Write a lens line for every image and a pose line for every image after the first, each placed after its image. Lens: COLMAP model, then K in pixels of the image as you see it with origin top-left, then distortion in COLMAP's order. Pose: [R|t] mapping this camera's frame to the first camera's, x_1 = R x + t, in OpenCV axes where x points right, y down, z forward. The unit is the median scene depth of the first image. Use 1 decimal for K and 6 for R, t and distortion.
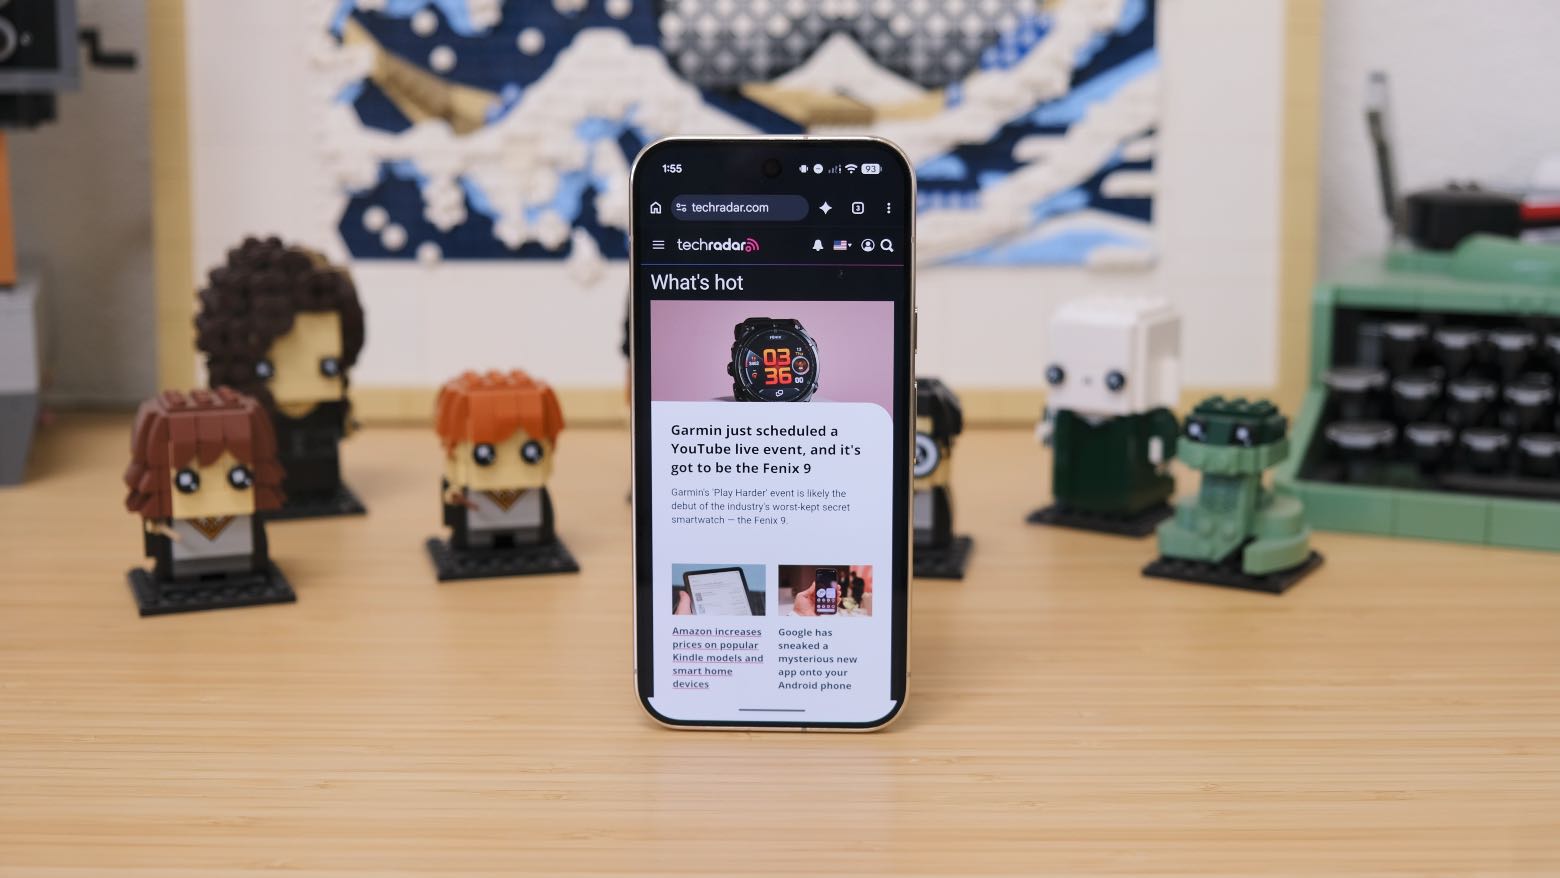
lens RADIAL K [[2067.1, 0, 780.0], [0, 2067.1, 439.0], [0, 0, 1]] dist [0.090826, -0.015470]
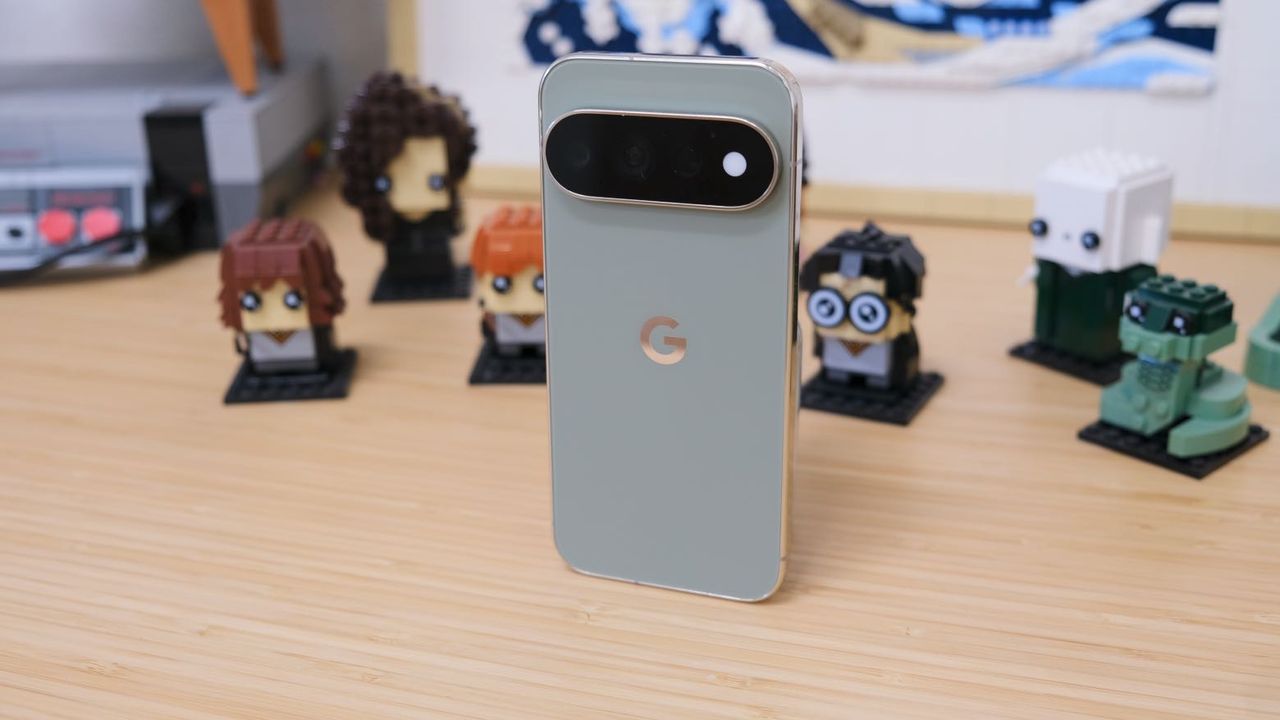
lens RADIAL K [[1421.6, 0, 640.0], [0, 1421.6, 360.0], [0, 0, 1]] dist [0.002853, 0.015785]
pose [[0.953194, 0.085994, -0.289873, 0.164256], [-0.032434, 0.982251, 0.184743, -0.098531], [0.300615, -0.166695, 0.939065, 0.246100]]
